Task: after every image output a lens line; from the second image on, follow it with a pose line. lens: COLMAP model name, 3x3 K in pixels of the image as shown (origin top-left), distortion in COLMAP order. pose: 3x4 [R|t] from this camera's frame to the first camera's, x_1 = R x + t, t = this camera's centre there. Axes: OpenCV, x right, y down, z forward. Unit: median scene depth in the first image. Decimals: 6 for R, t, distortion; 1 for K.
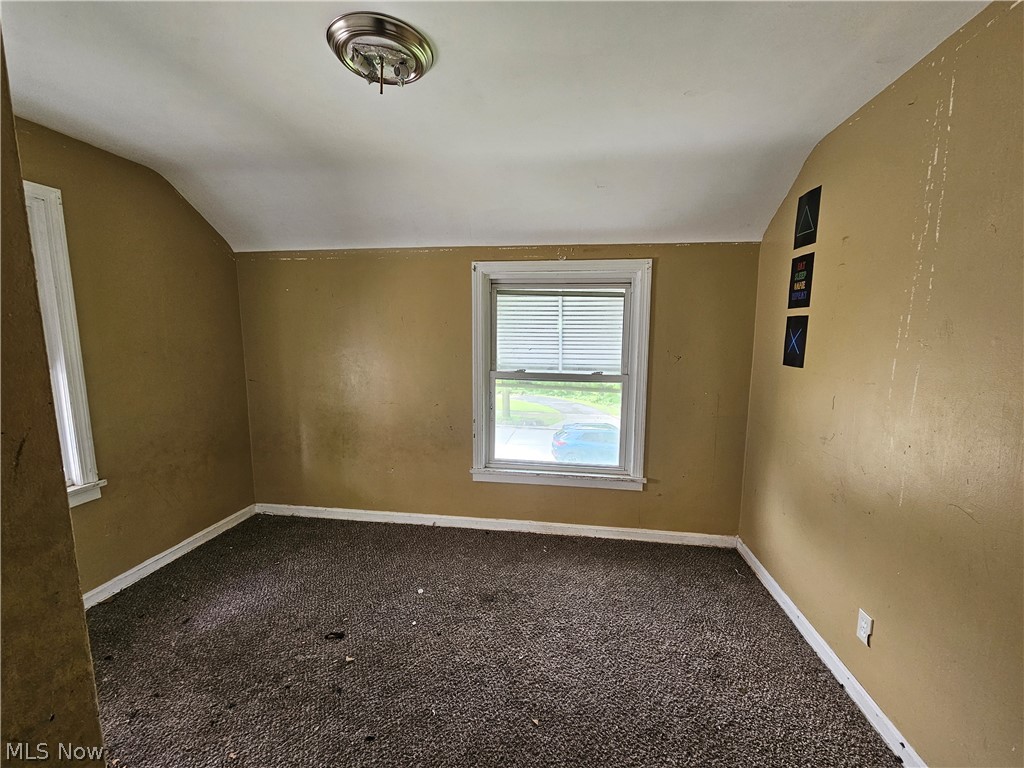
lens RADIAL K [[421.9, 0, 513.0], [0, 421.9, 382.9], [0, 0, 1]] dist [0.000841, 0.000467]
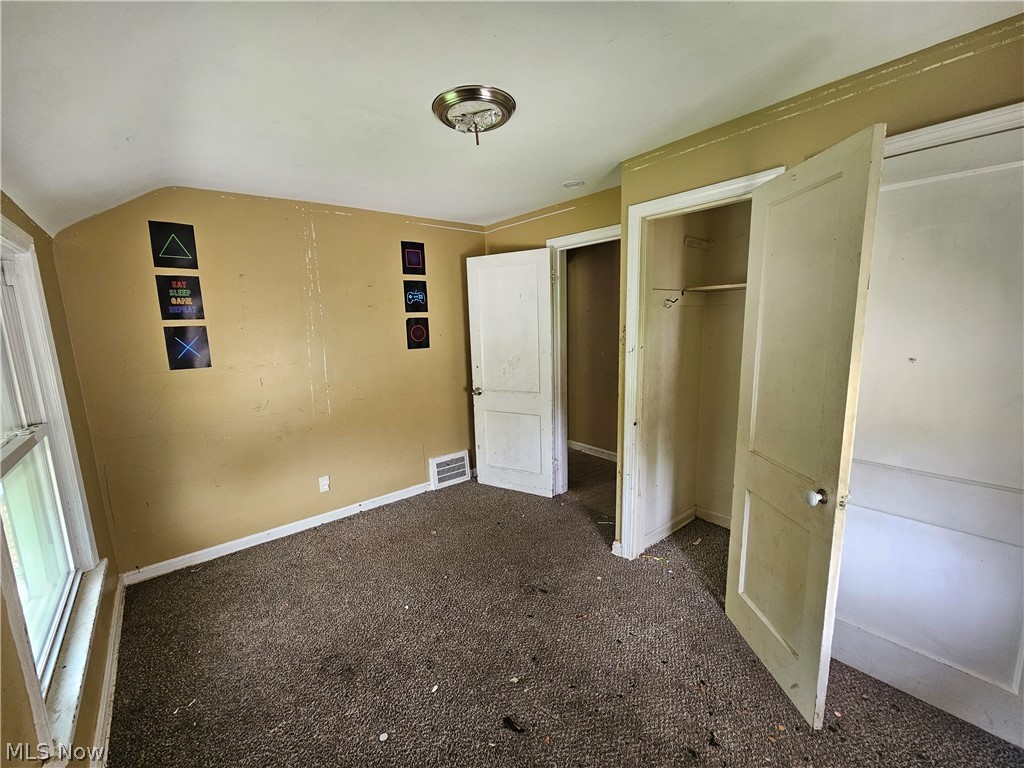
lens RADIAL K [[417.4, 0, 512.0], [0, 417.4, 384.0], [0, 0, 1]] dist [-0.000059, 0.005312]
pose [[-0.749155, -0.091463, 0.656050, -0.798733], [0.105223, 0.961413, 0.254191, -0.203879], [-0.653984, 0.259460, -0.710623, 1.267751]]
